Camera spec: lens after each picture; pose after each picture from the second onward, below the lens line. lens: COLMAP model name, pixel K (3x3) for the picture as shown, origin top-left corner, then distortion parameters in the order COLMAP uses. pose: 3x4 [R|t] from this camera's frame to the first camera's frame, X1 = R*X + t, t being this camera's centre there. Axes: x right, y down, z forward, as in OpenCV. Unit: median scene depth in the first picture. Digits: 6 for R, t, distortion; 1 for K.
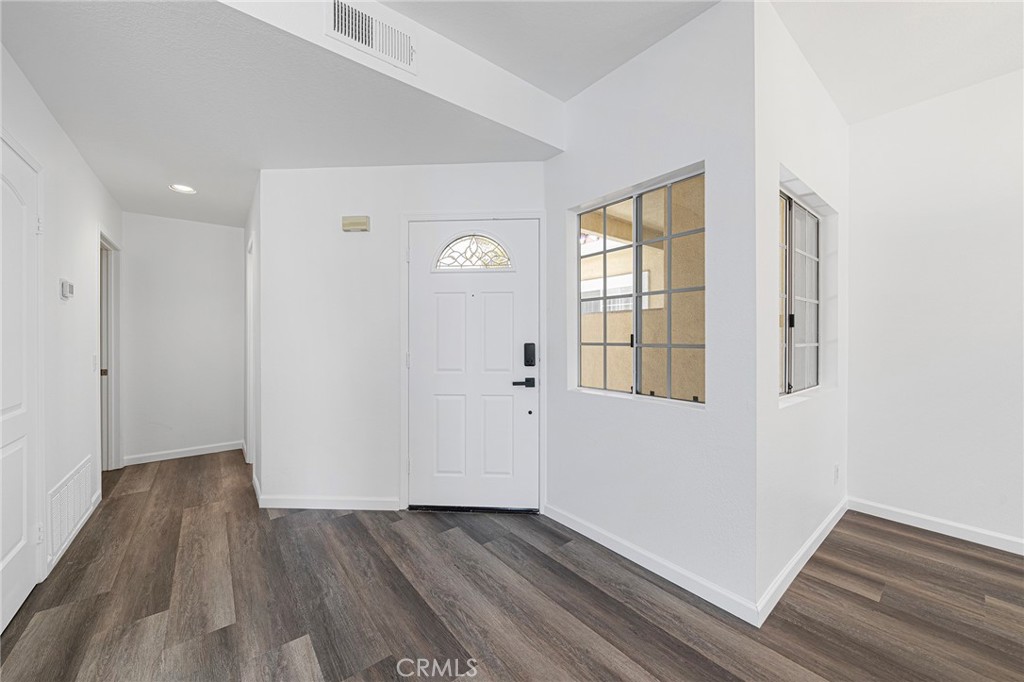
lens RADIAL K [[374.3, 0, 507.7], [0, 374.3, 339.0], [0, 0, 1]] dist [0.000048, -0.000072]
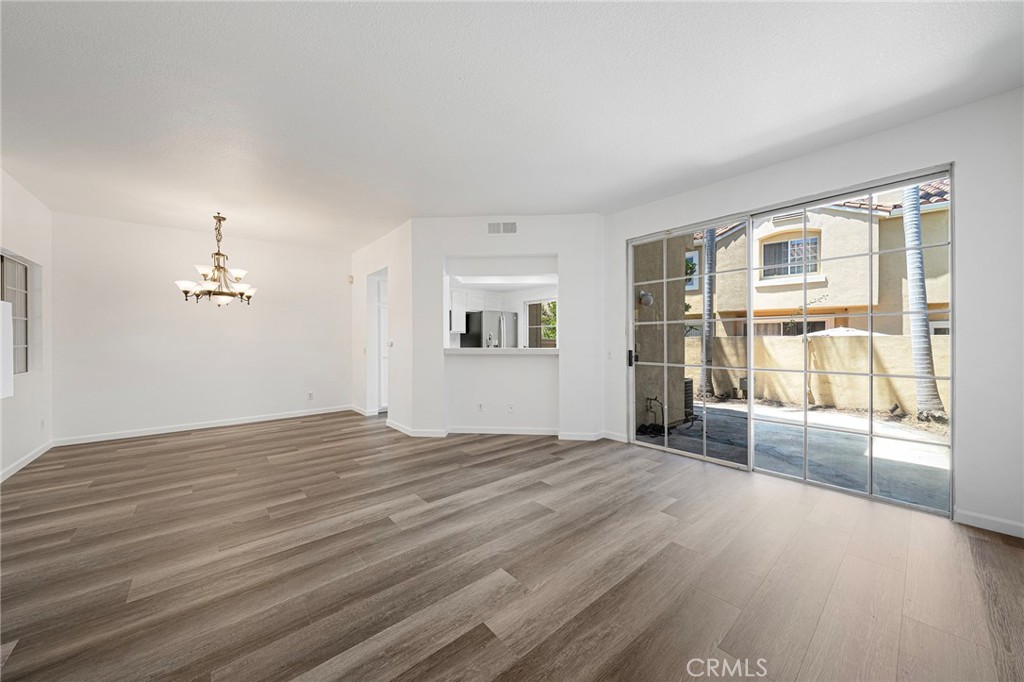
lens RADIAL K [[354.6, 0, 507.7], [0, 354.6, 343.8], [0, 0, 1]] dist [-0.000895, -0.000267]
pose [[-0.036957, -0.009652, 0.999270, -0.771995], [0.003832, 0.999945, 0.009800, -0.001440], [-0.999309, 0.004191, -0.036918, -1.017246]]
